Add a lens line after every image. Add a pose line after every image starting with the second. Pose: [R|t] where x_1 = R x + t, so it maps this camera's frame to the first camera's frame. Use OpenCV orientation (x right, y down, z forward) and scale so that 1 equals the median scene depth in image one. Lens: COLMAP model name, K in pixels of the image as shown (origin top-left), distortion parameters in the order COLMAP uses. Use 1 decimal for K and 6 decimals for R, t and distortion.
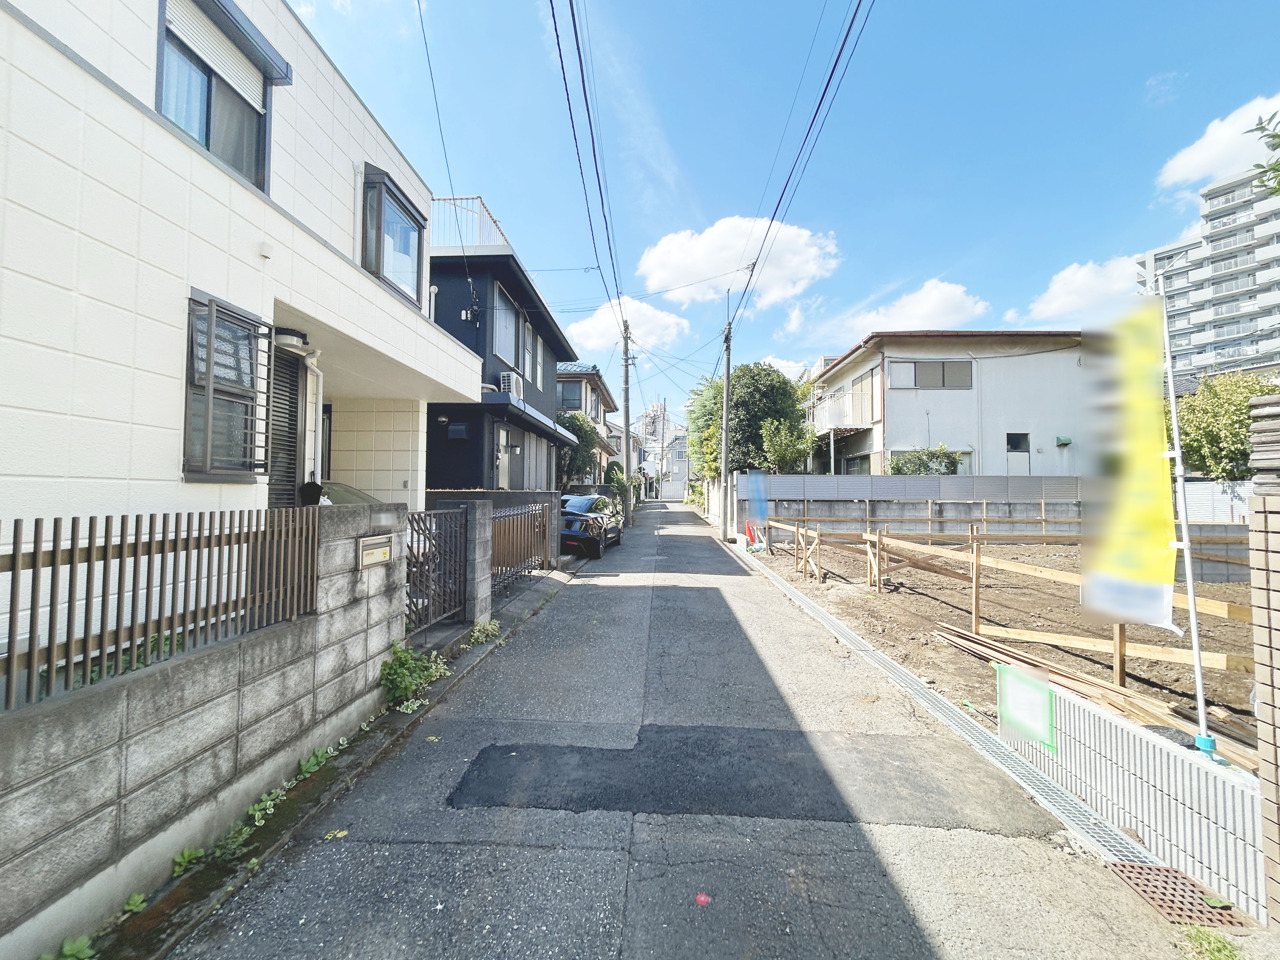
lens RADIAL K [[515.0, 0, 640.7], [0, 515.0, 477.7], [0, 0, 1]] dist [-0.003477, 0.001567]
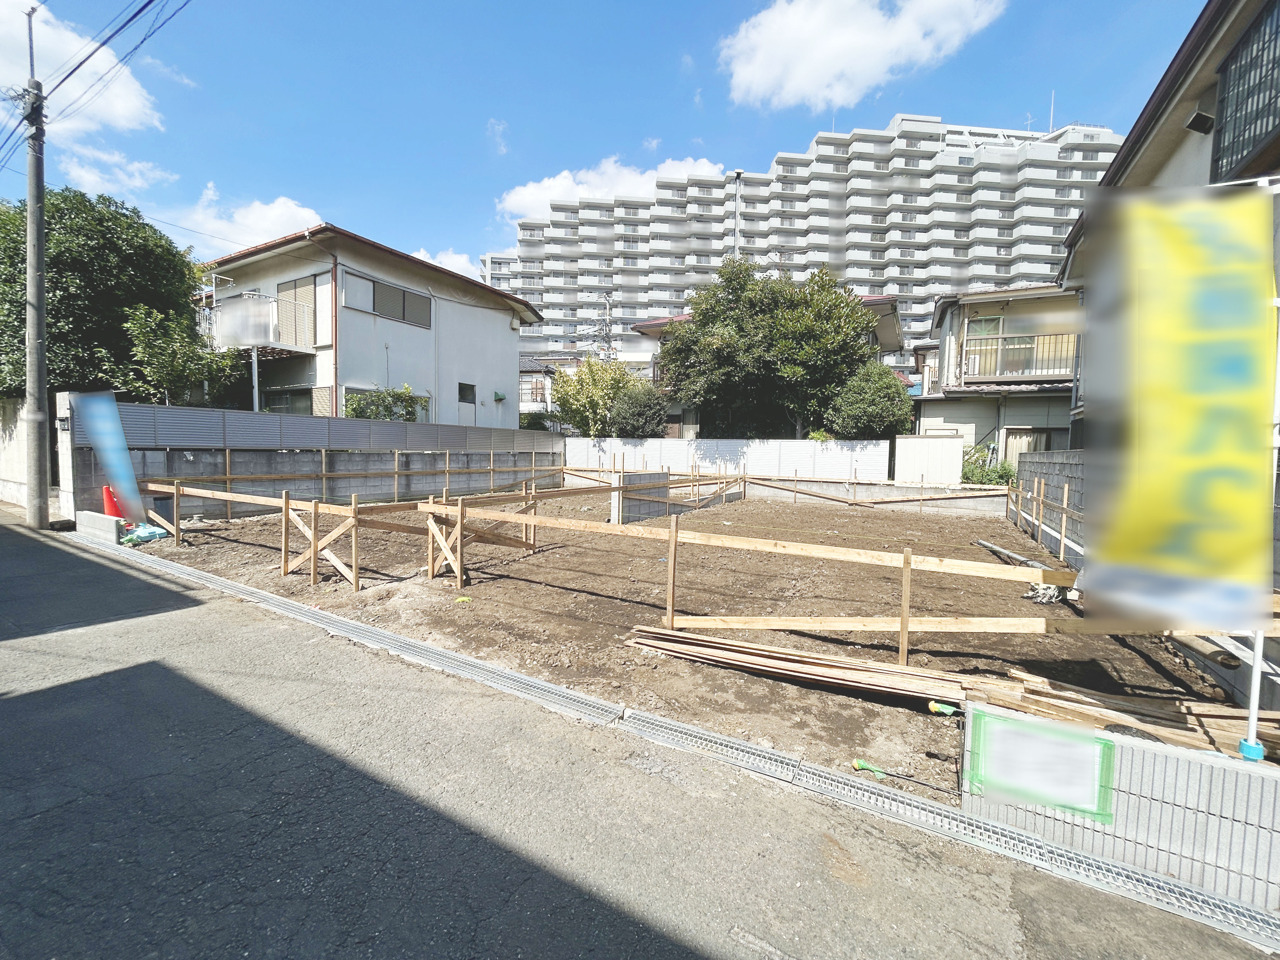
lens RADIAL K [[515.0, 0, 640.9], [0, 515.0, 478.1], [0, 0, 1]] dist [-0.003477, 0.001567]
pose [[0.447829, -0.042695, 0.893099, -0.022639], [-0.051268, 0.995990, 0.073321, 0.005785], [-0.892648, -0.078623, 0.443845, 0.247219]]
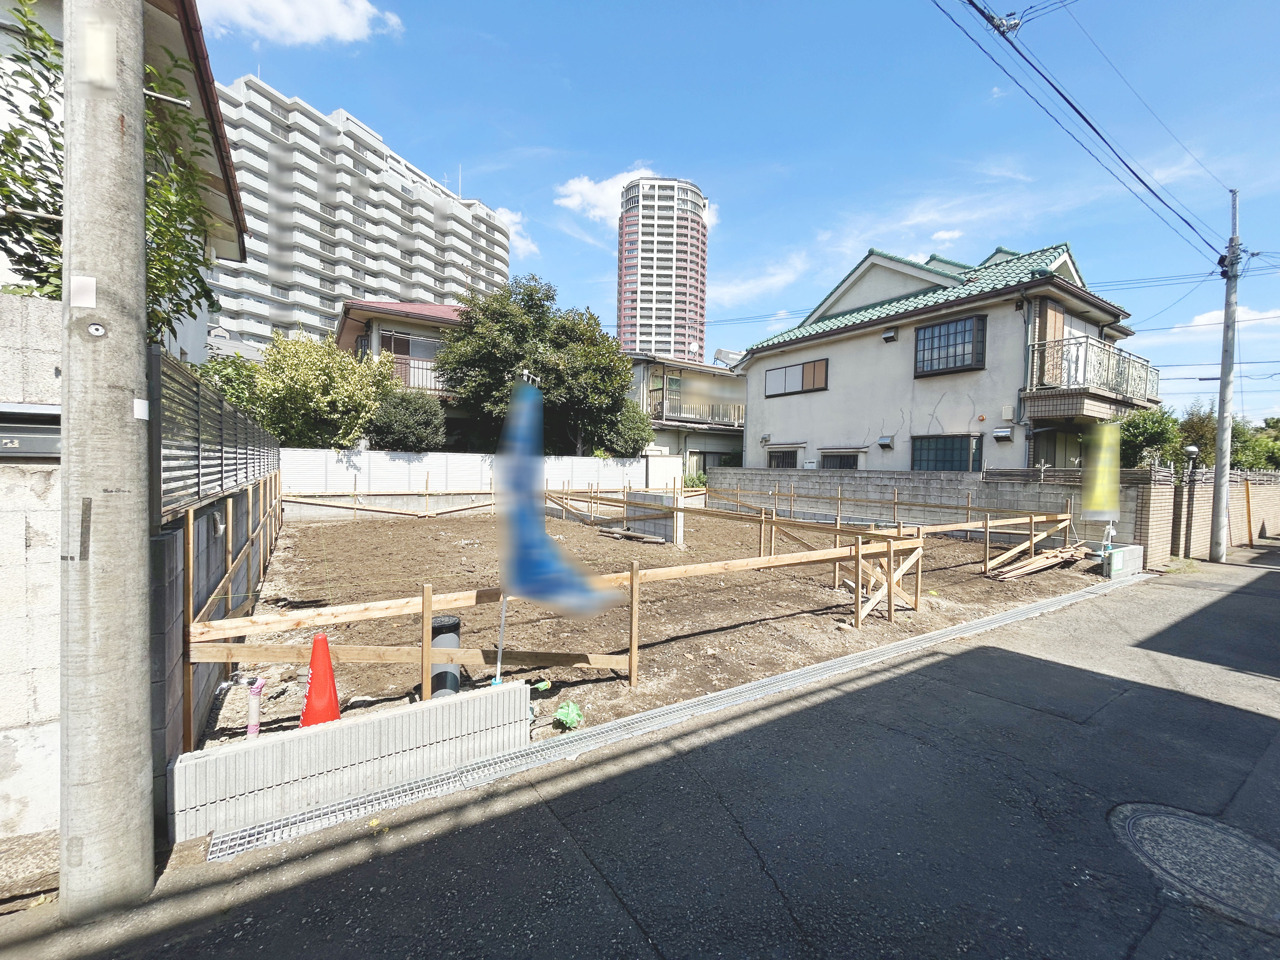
lens RADIAL K [[515.0, 0, 640.4], [0, 515.0, 479.2], [0, 0, 1]] dist [-0.003477, 0.001567]
pose [[-0.583244, -0.036541, 0.811475, 0.002950], [-0.049916, 0.998712, 0.009096, 0.021790], [-0.810762, -0.035200, -0.584317, 0.970326]]
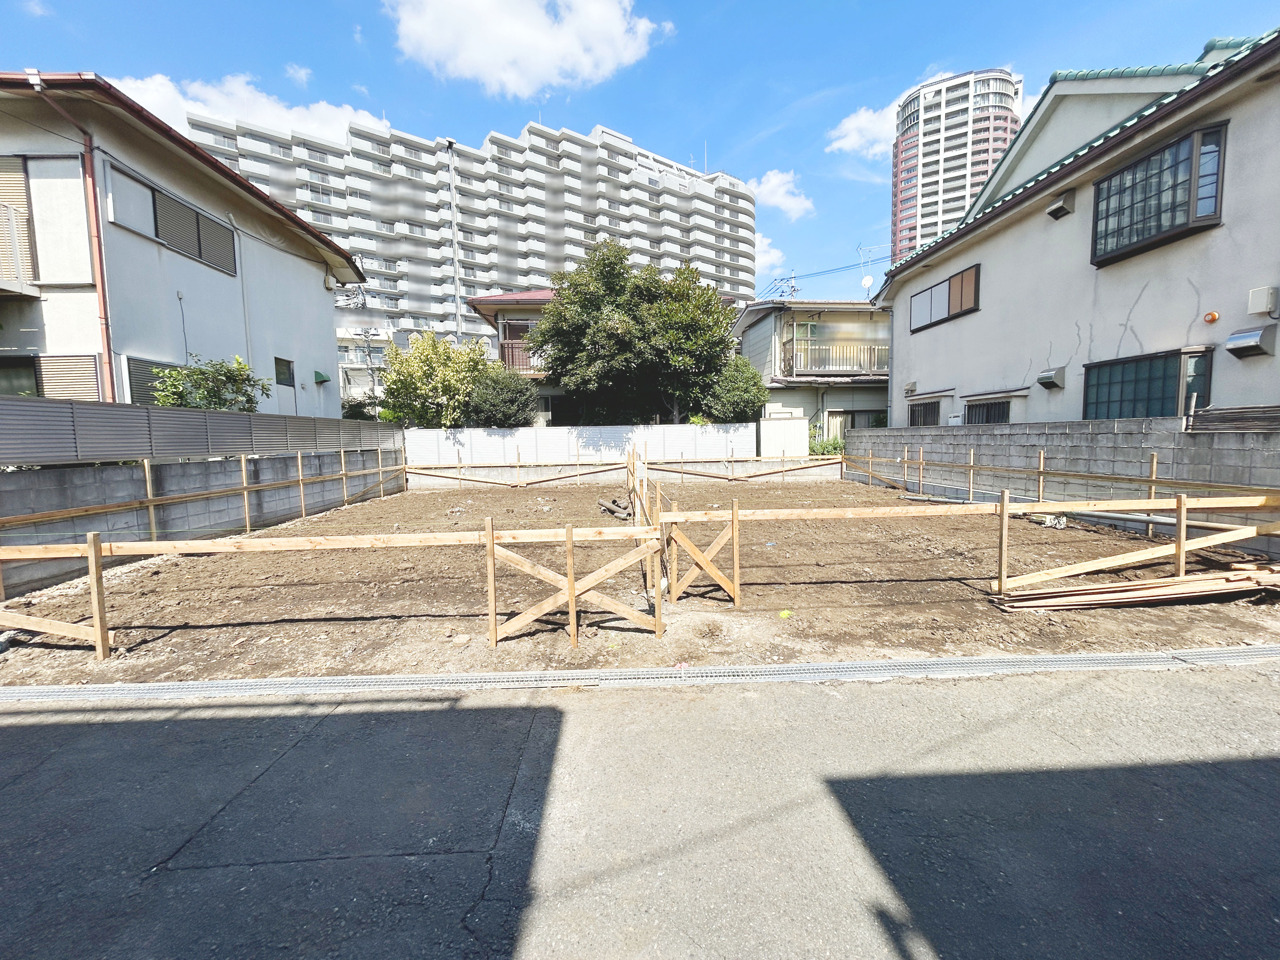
lens RADIAL K [[515.0, 0, 640.4], [0, 515.0, 478.4], [0, 0, 1]] dist [-0.003477, 0.001567]
pose [[-0.098153, -0.080981, 0.991871, -0.052843], [-0.014605, 0.996693, 0.079930, 0.016542], [-0.995064, -0.006641, -0.099012, 0.599245]]
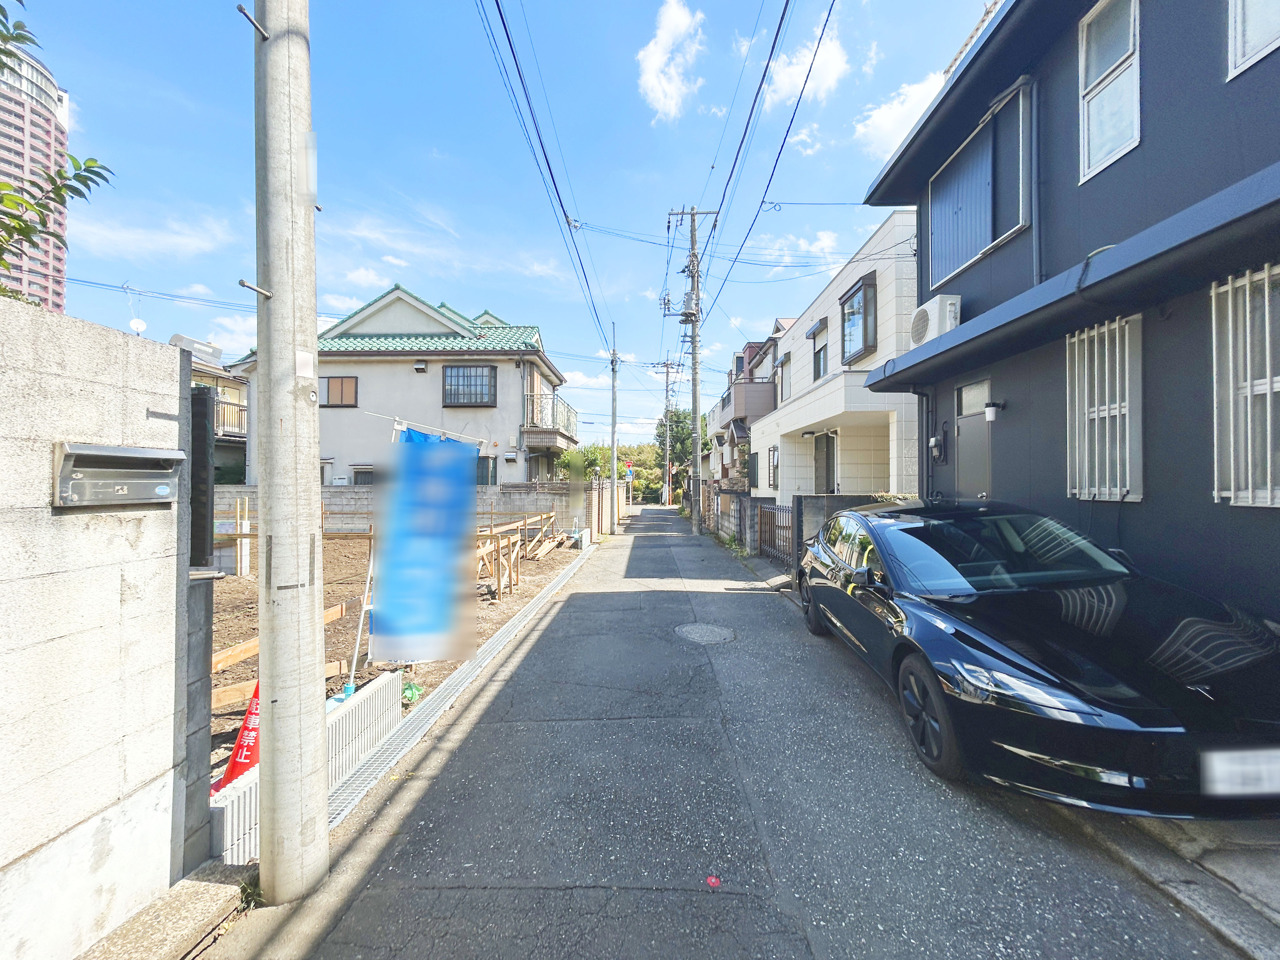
lens RADIAL K [[515.0, 0, 640.4], [0, 515.0, 479.2], [0, 0, 1]] dist [-0.003477, 0.001567]
pose [[-0.999637, -0.005574, -0.026372, 0.077534], [-0.004431, 0.999055, -0.043234, 0.023855], [0.026588, -0.043102, -0.998717, 1.134550]]
